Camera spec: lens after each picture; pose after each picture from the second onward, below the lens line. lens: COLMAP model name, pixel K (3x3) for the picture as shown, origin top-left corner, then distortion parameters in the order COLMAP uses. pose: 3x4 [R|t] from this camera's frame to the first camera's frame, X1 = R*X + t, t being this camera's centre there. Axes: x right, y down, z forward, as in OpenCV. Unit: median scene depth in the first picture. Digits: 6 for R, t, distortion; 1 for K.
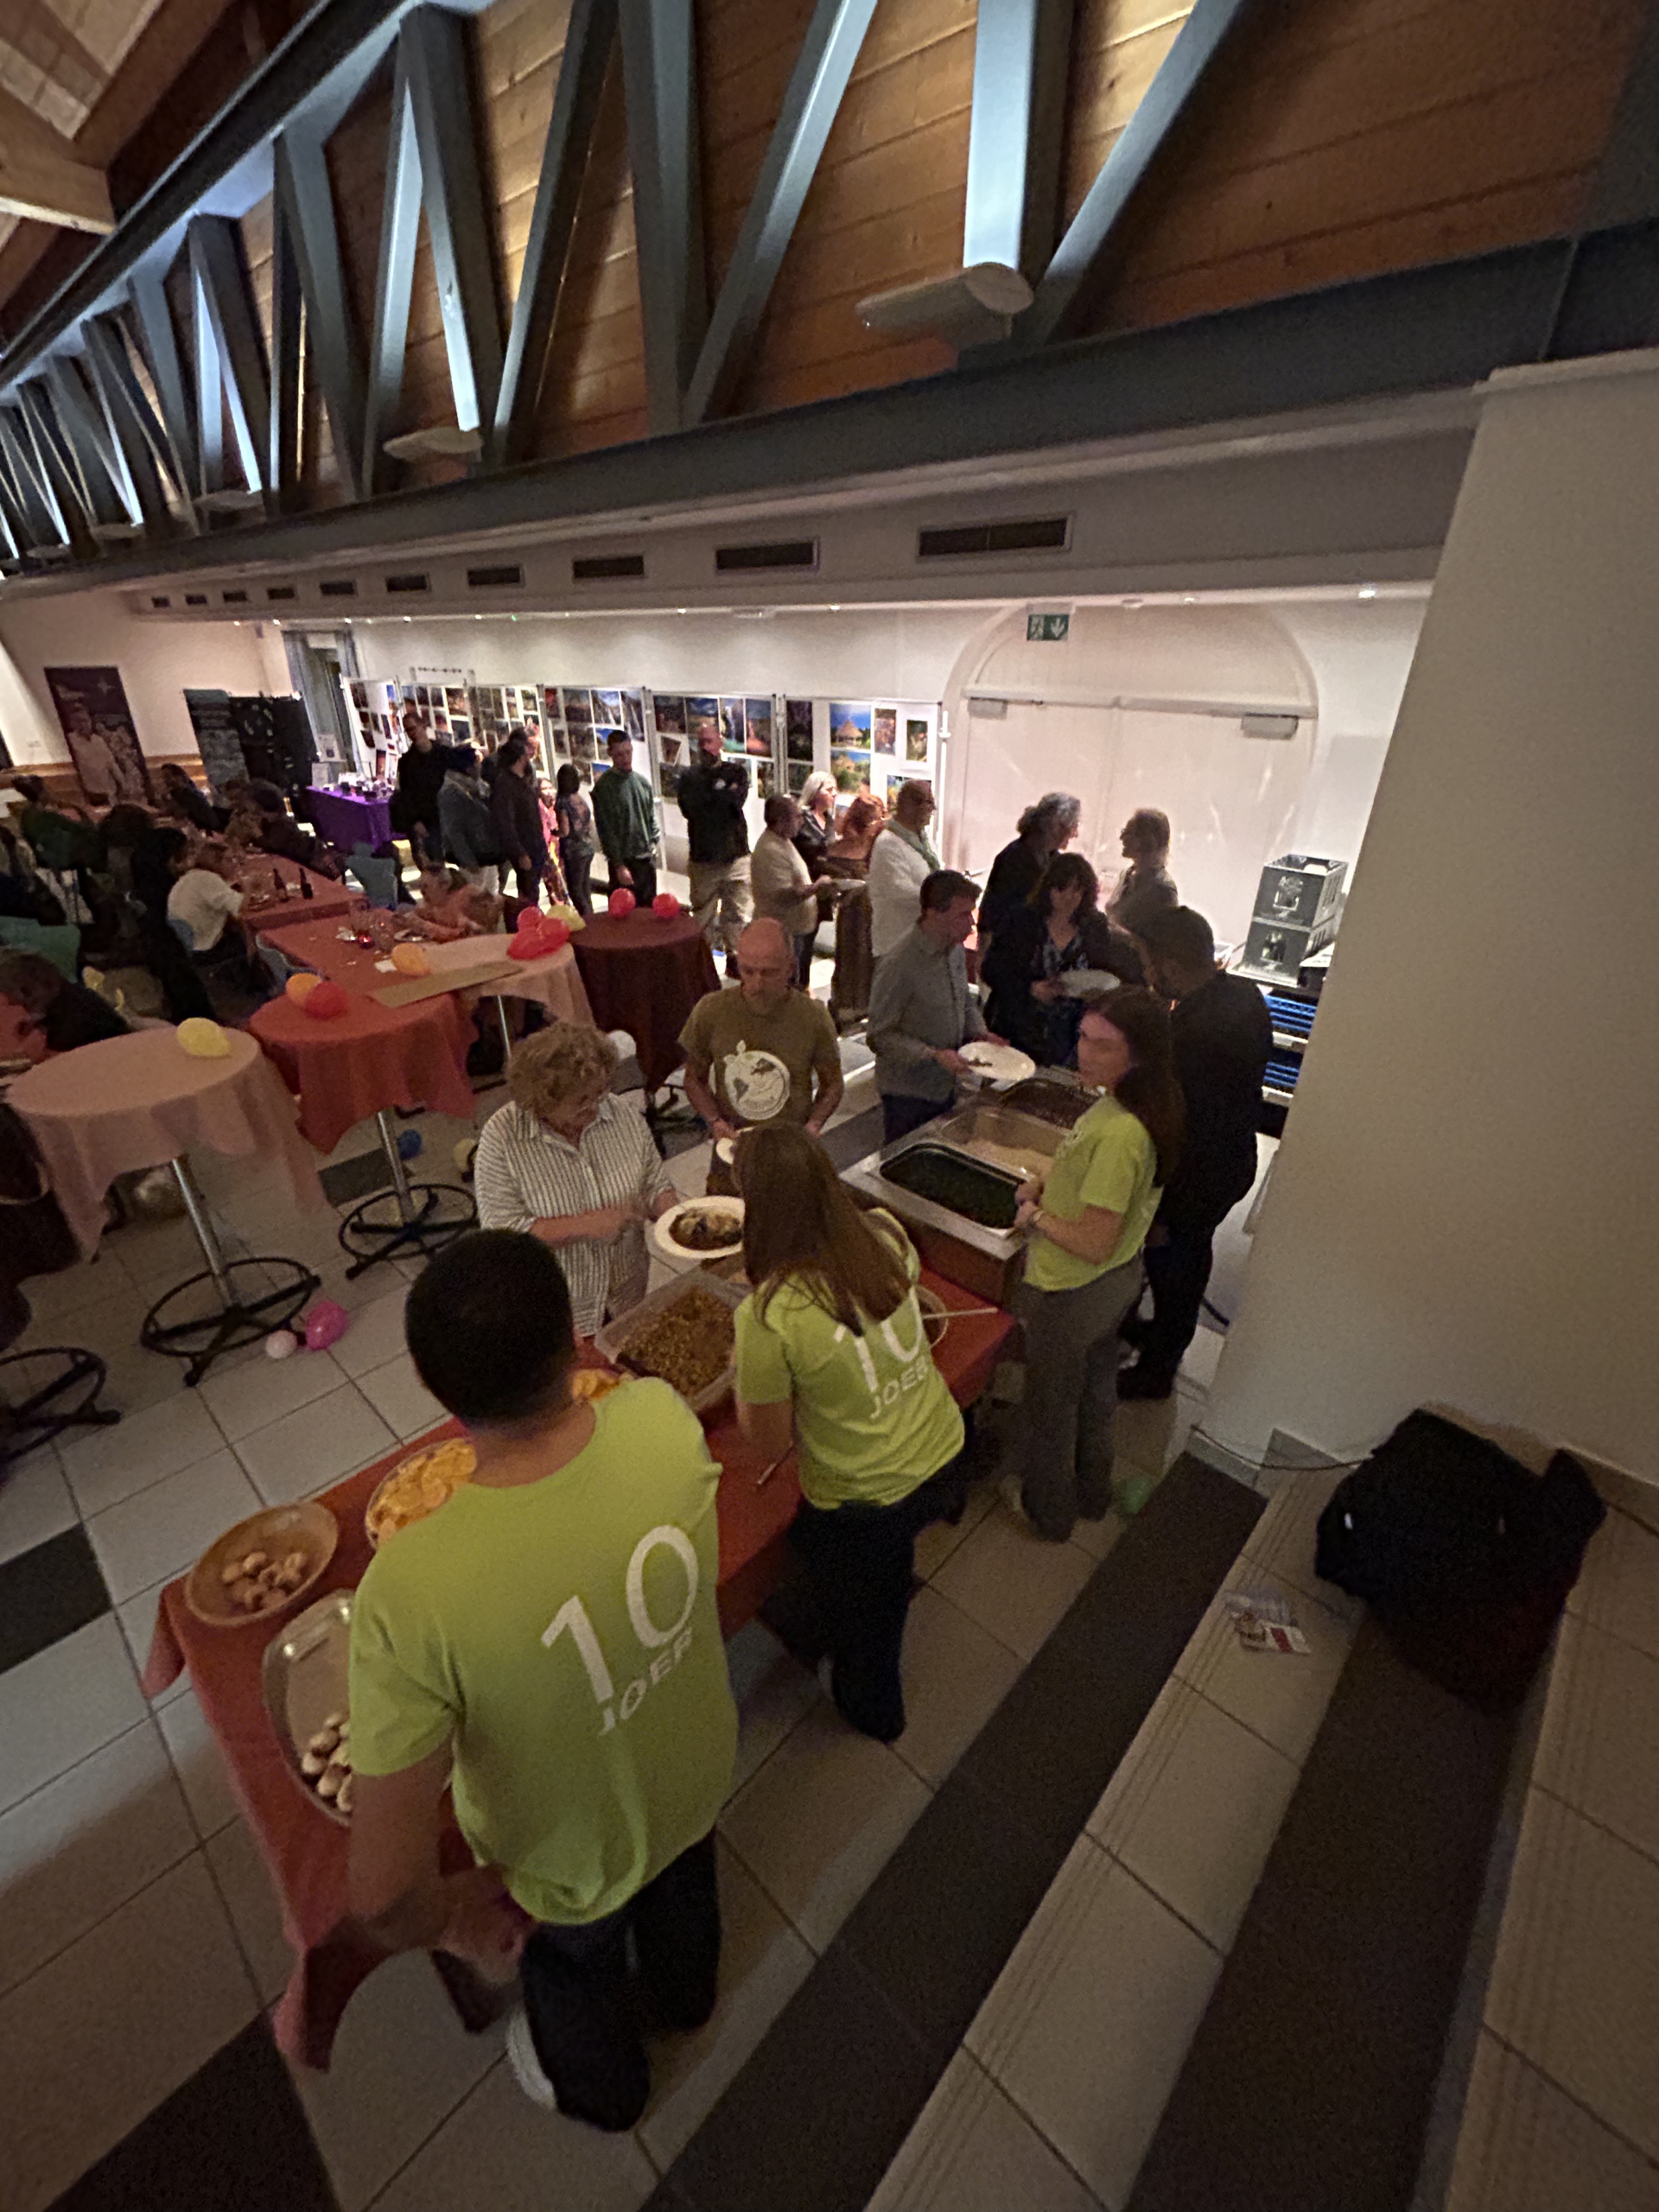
lens RADIAL K [[895.6, 0, 832.7], [0, 895.6, 1103.7], [0, 0, 1]] dist [0.002076, 0.000213]
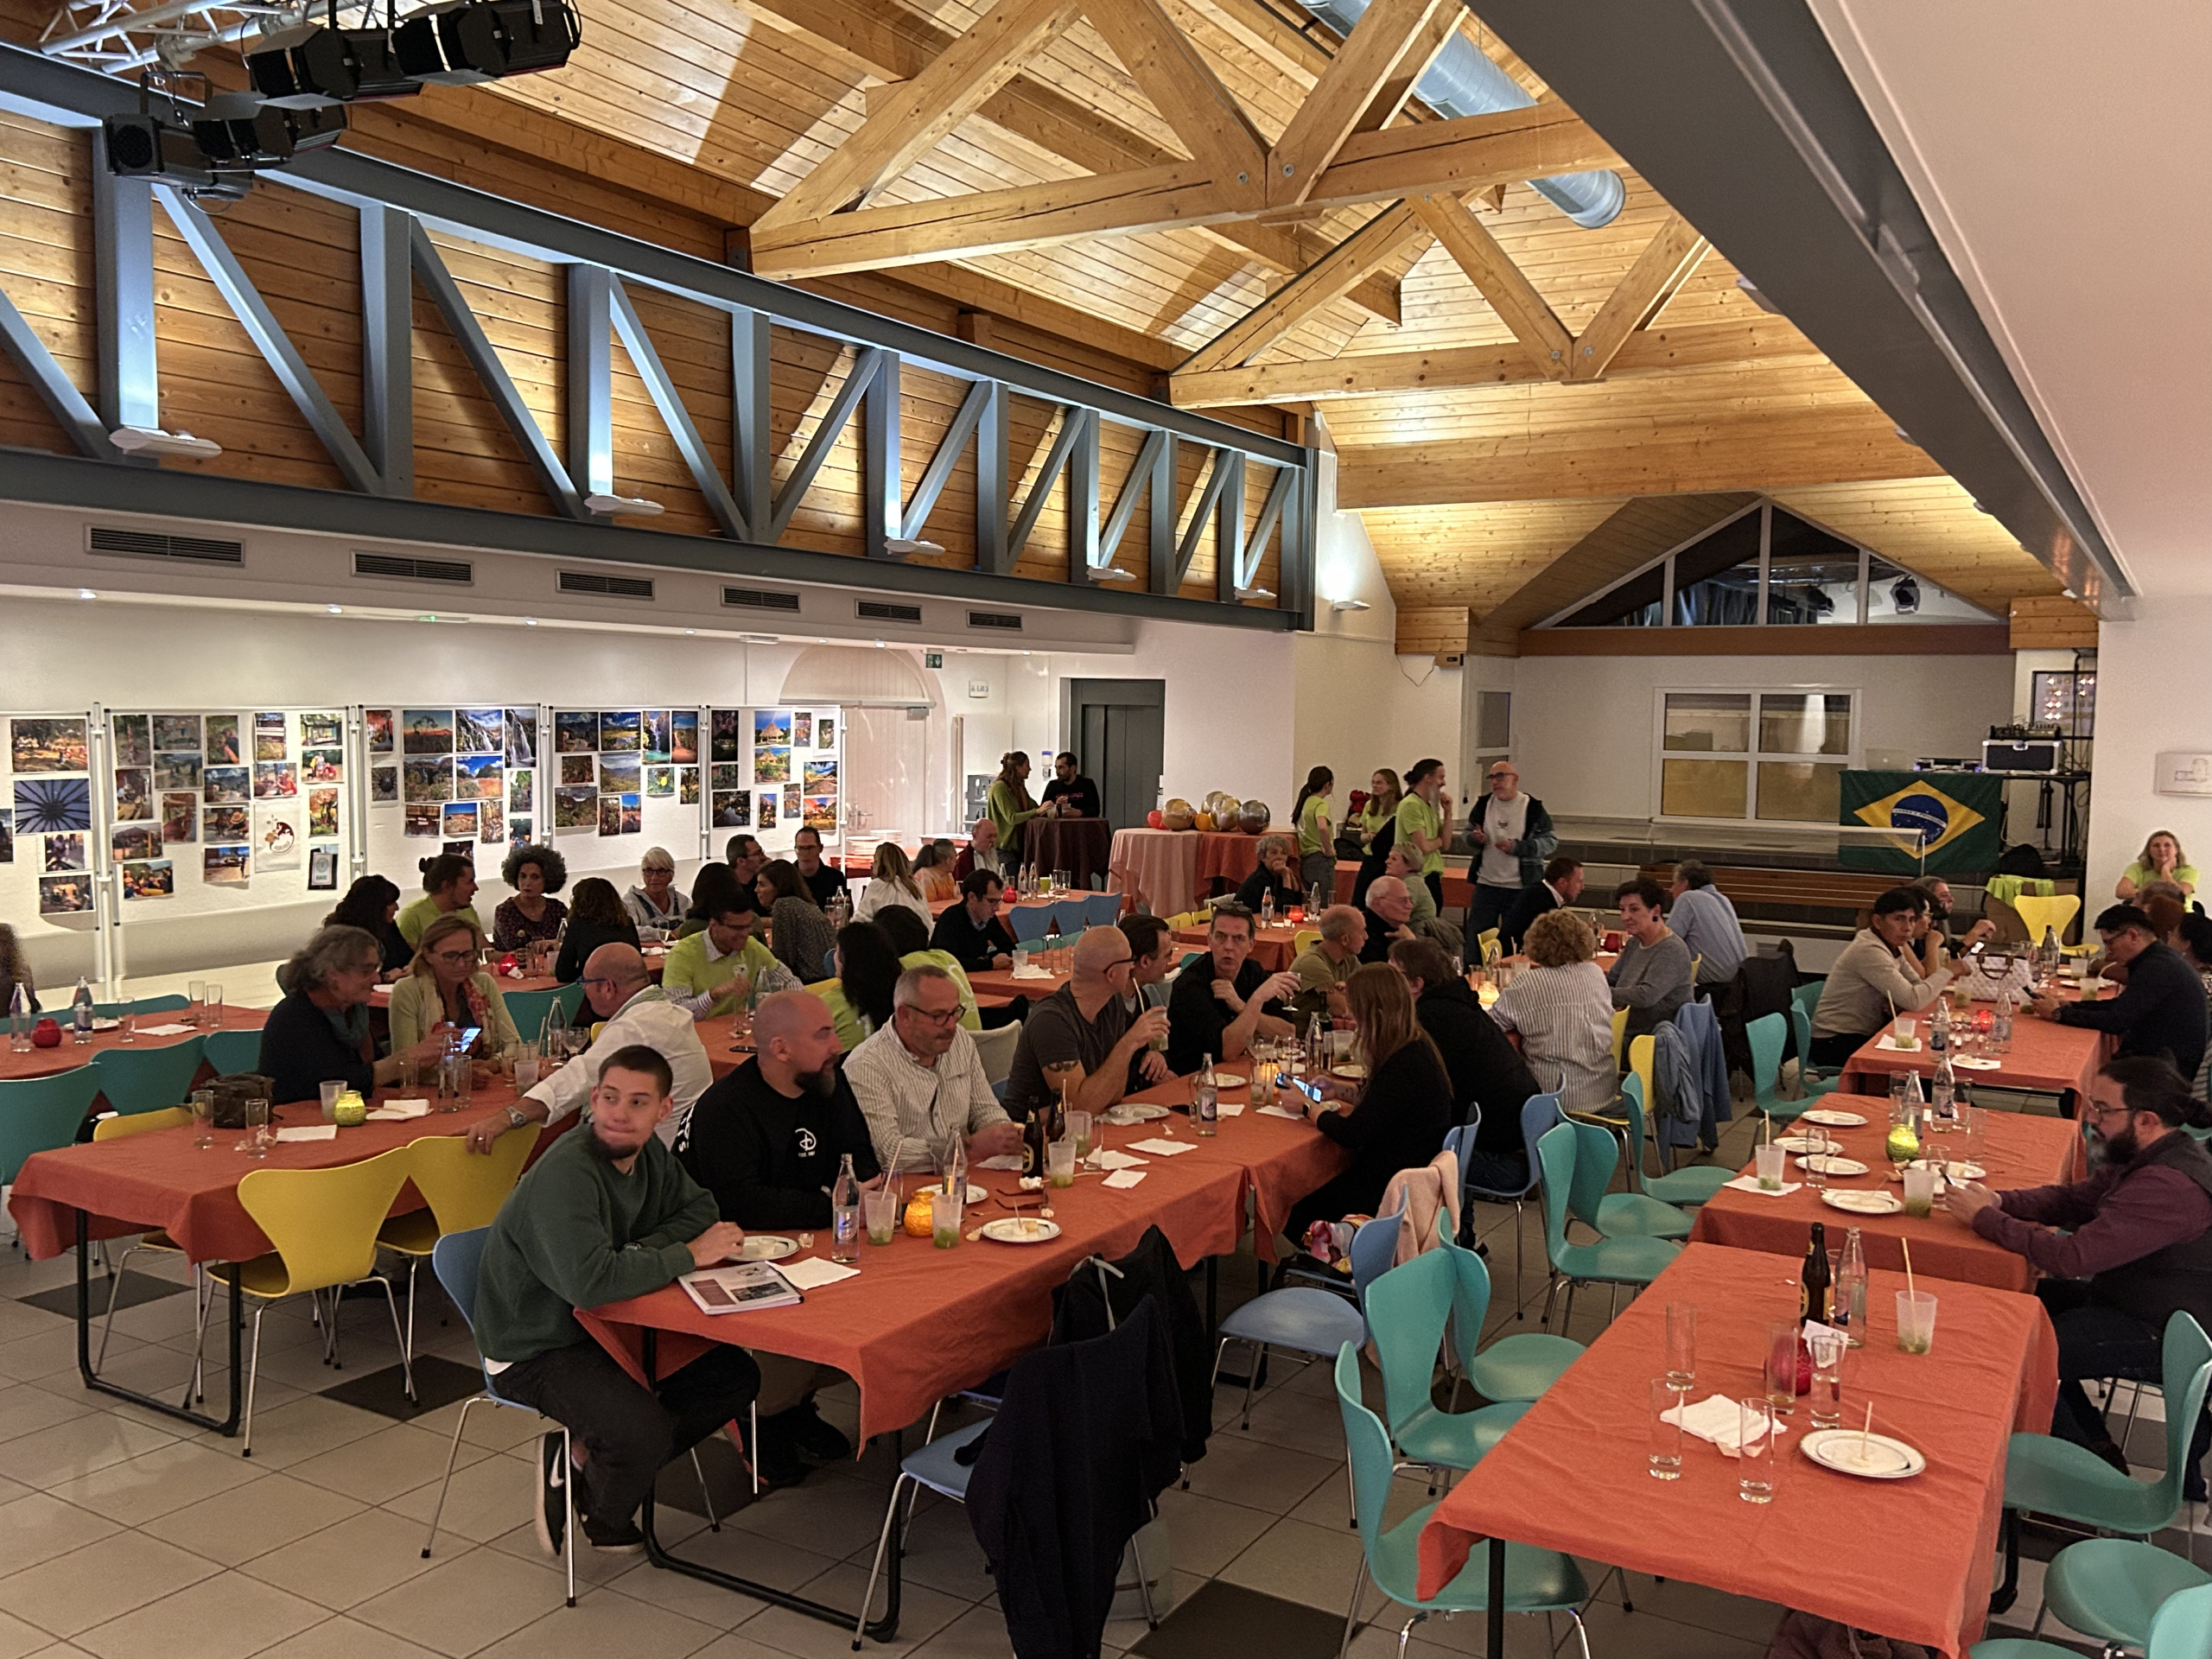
lens RADIAL K [[1805.4, 0, 1110.6], [0, 1805.4, 832.9], [0, 0, 1]] dist [0.000453, 0.001098]
pose [[-0.217046, -0.079123, 0.972949, -2.094539], [0.428943, 0.887596, 0.167871, -0.449017], [-0.876869, 0.453776, -0.158710, 0.932289]]
